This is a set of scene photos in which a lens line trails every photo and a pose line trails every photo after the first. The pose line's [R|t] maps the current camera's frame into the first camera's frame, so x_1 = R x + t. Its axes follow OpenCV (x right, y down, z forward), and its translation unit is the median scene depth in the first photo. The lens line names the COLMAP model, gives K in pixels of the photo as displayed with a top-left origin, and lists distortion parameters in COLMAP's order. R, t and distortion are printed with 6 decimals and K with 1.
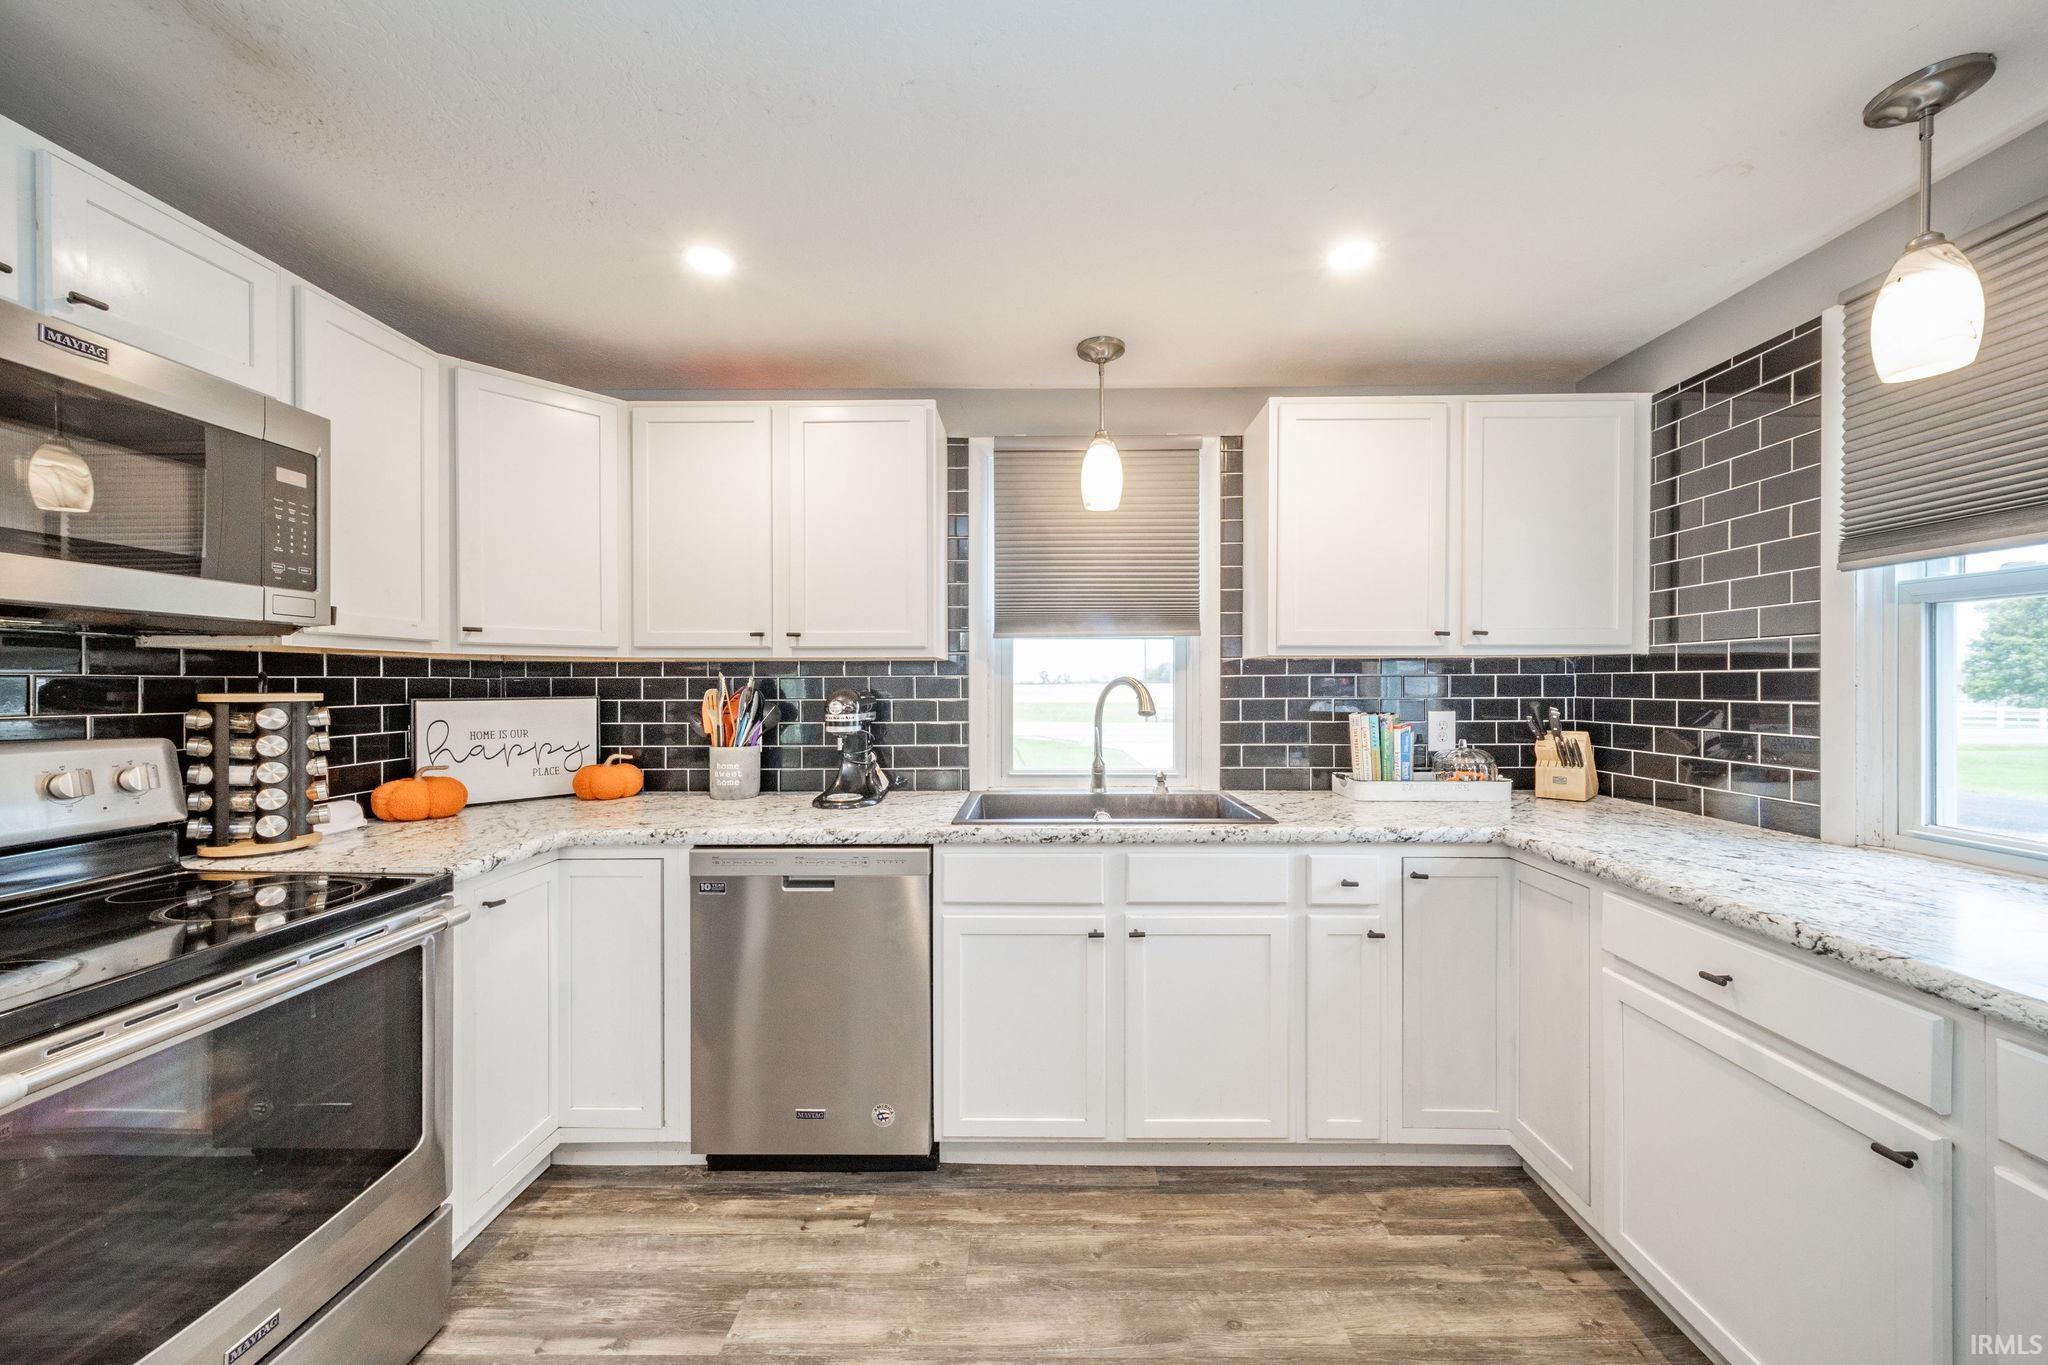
lens RADIAL K [[714.6, 0, 1031.8], [0, 714.6, 687.7], [0, 0, 1]] dist [-0.006714, -0.000051]
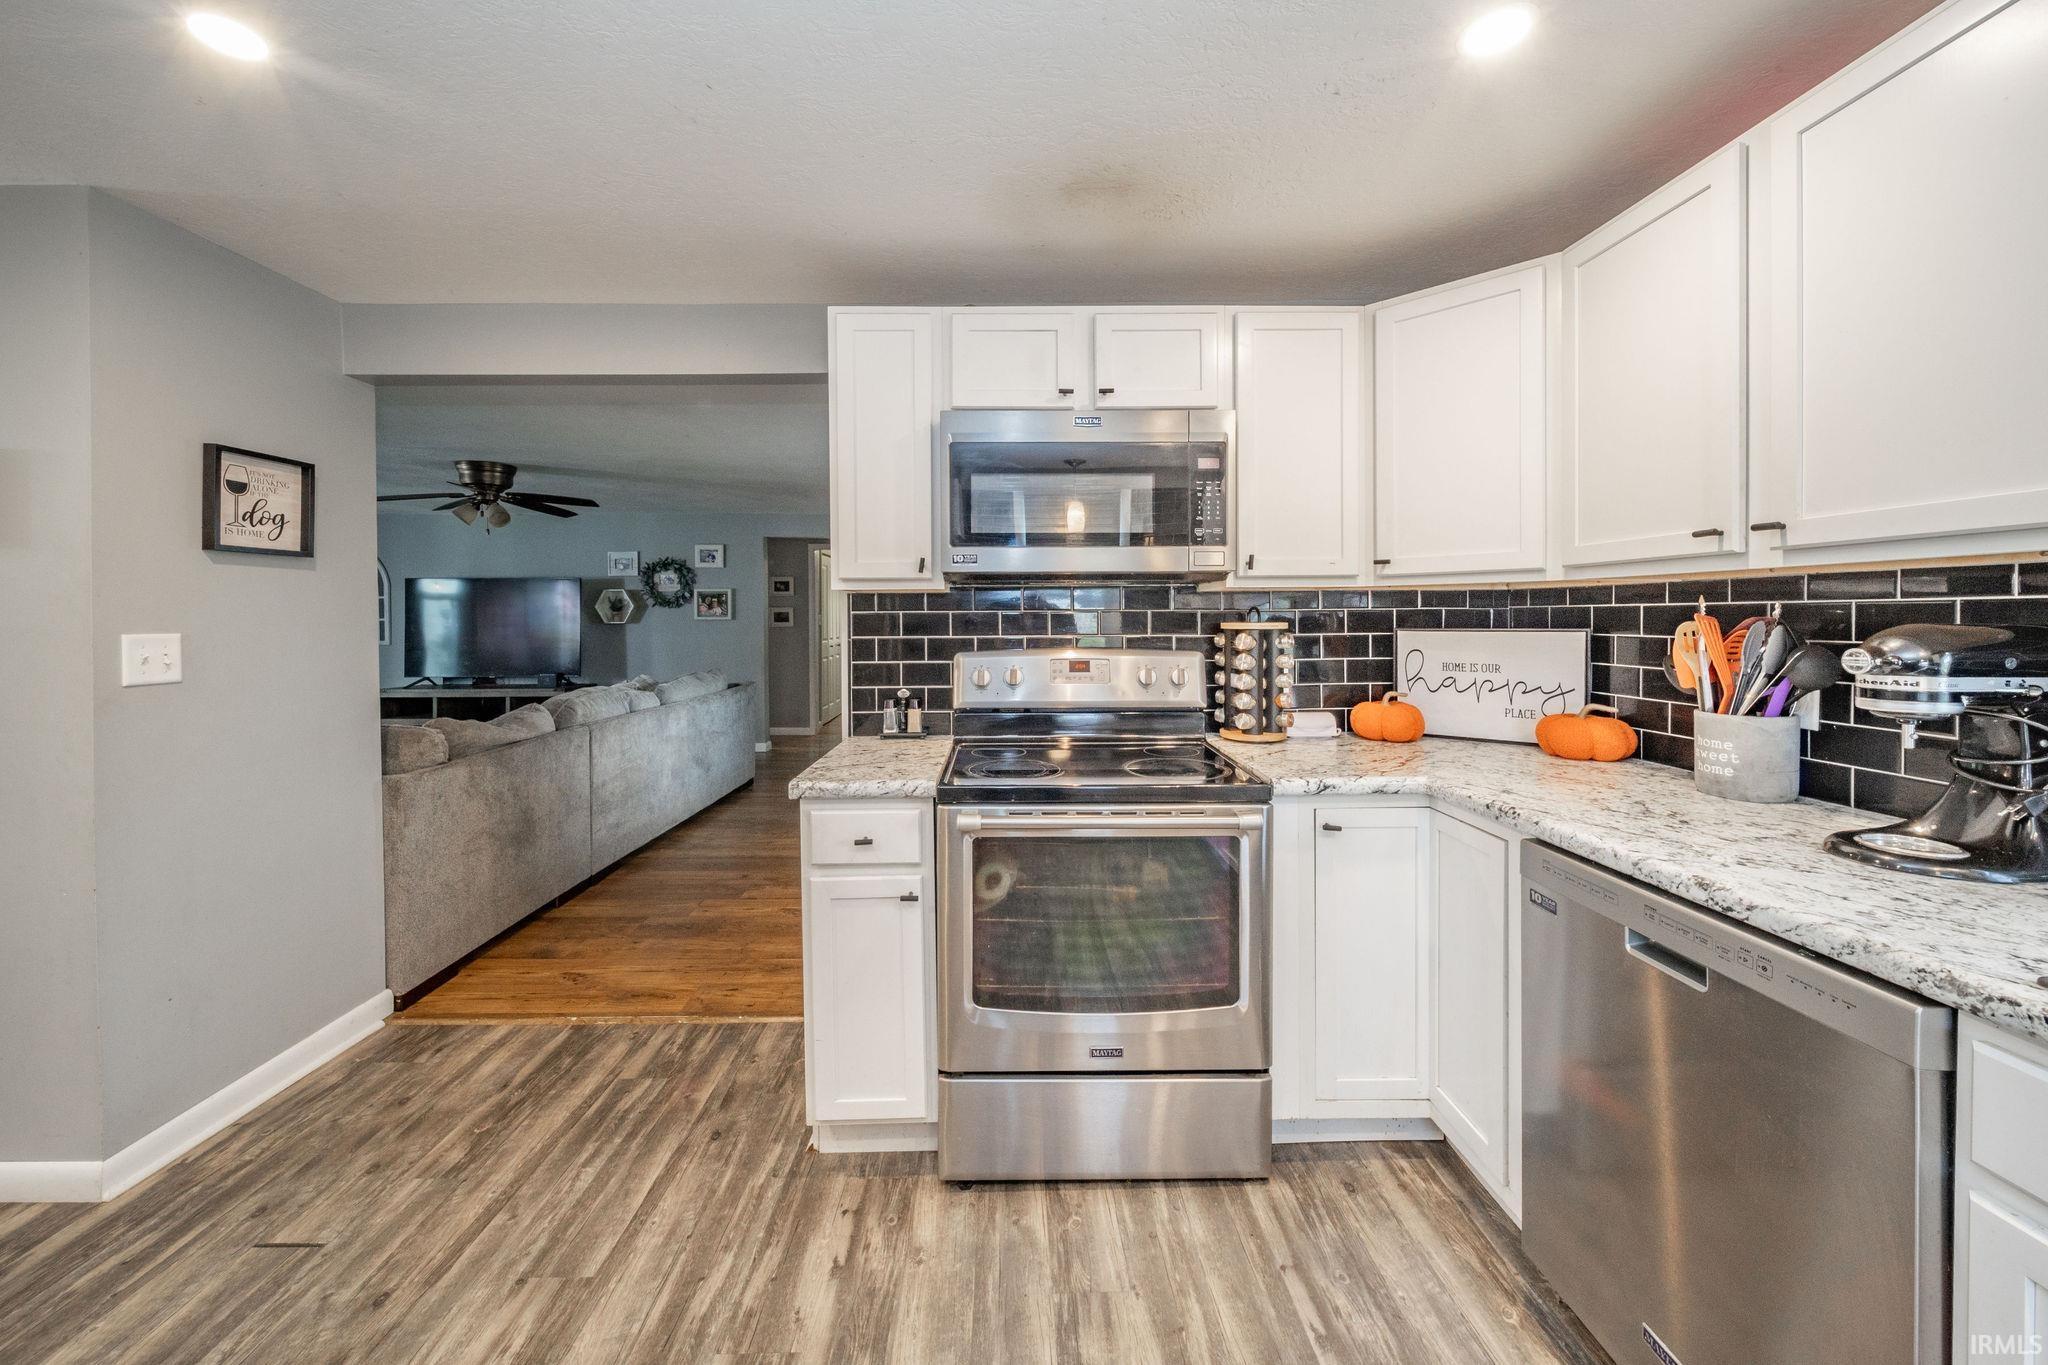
lens RADIAL K [[714.6, 0, 974.3], [0, 714.6, 619.5], [0, 0, 1]] dist [-0.006714, -0.000051]
pose [[0.024639, 0.005371, -0.999682, 0.240538], [0.000139, 0.999986, 0.005376, -0.004756], [0.999696, -0.000271, 0.024638, 0.408141]]
